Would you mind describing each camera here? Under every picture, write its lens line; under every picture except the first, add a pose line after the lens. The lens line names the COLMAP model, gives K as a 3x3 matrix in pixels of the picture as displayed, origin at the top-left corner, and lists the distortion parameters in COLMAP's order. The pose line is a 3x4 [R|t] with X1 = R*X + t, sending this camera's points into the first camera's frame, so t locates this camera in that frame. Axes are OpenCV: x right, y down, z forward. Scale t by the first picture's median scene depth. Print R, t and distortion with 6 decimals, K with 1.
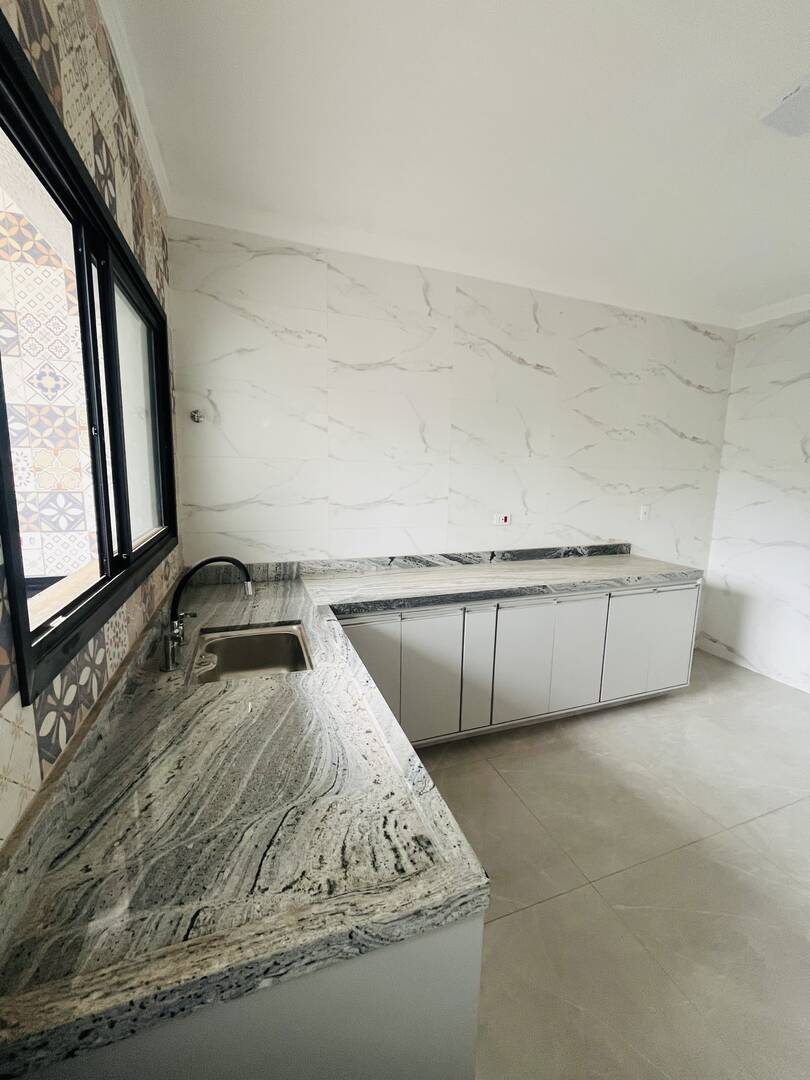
lens RADIAL K [[432.6, 0, 407.0], [0, 432.6, 538.8], [0, 0, 1]] dist [-0.004544, 0.000182]
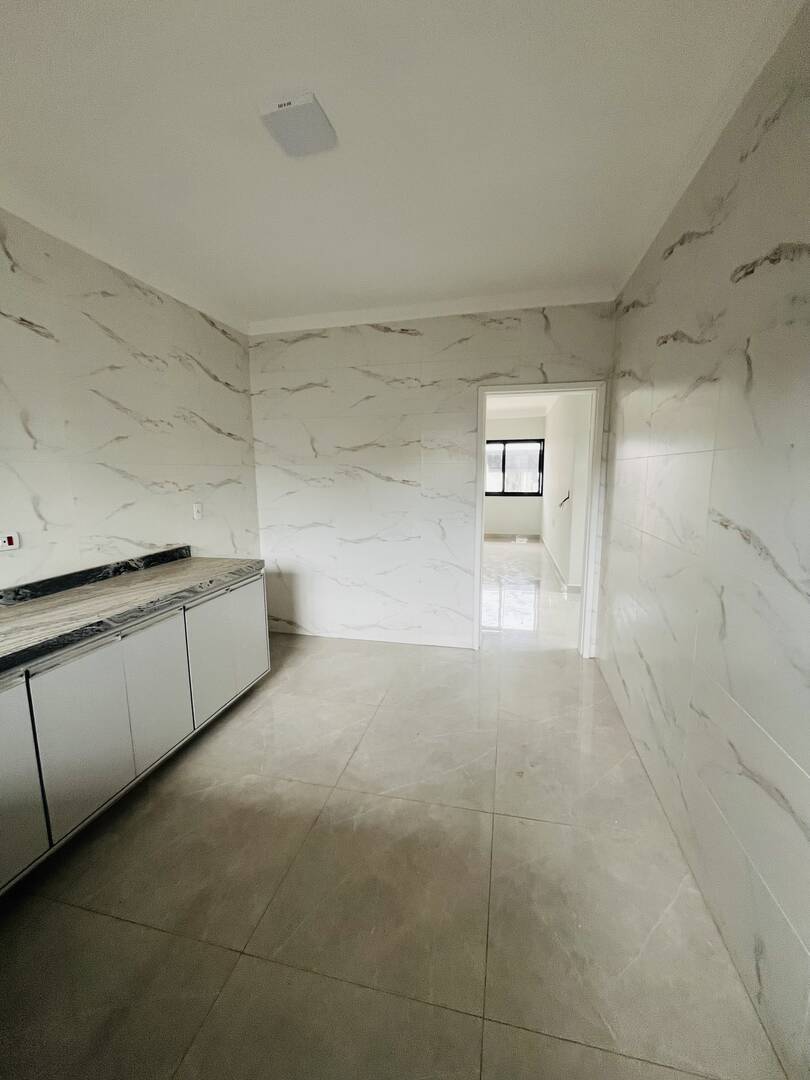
lens RADIAL K [[434.6, 0, 404.1], [0, 434.6, 537.9], [0, 0, 1]] dist [-0.003514, -0.000399]
pose [[0.552250, -0.147705, 0.820490, 0.013362], [0.146464, 0.986062, 0.078930, -0.013154], [-0.820712, 0.076583, 0.566186, 0.111960]]
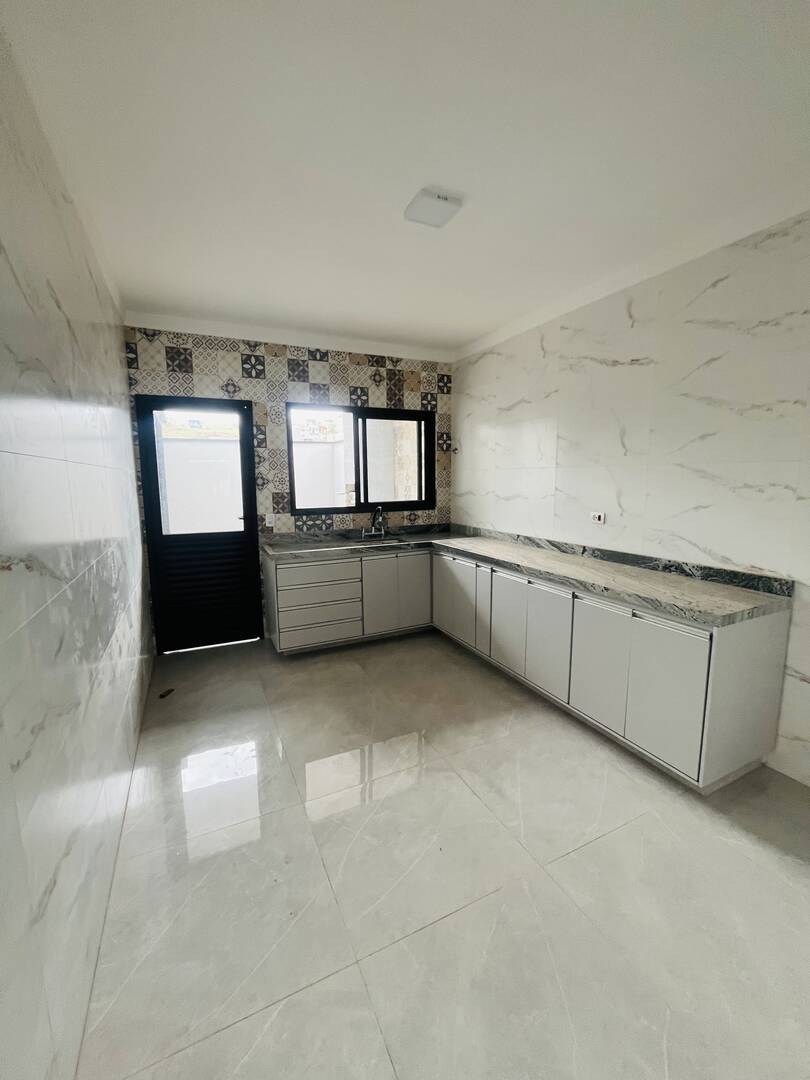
lens RADIAL K [[438.3, 0, 407.6], [0, 438.3, 537.6], [0, 0, 1]] dist [-0.005839, -0.000199]
pose [[0.101571, 0.118015, -0.987804, 1.240255], [-0.141680, 0.984534, 0.103056, -0.042404], [0.984688, 0.129484, 0.116720, 0.438126]]
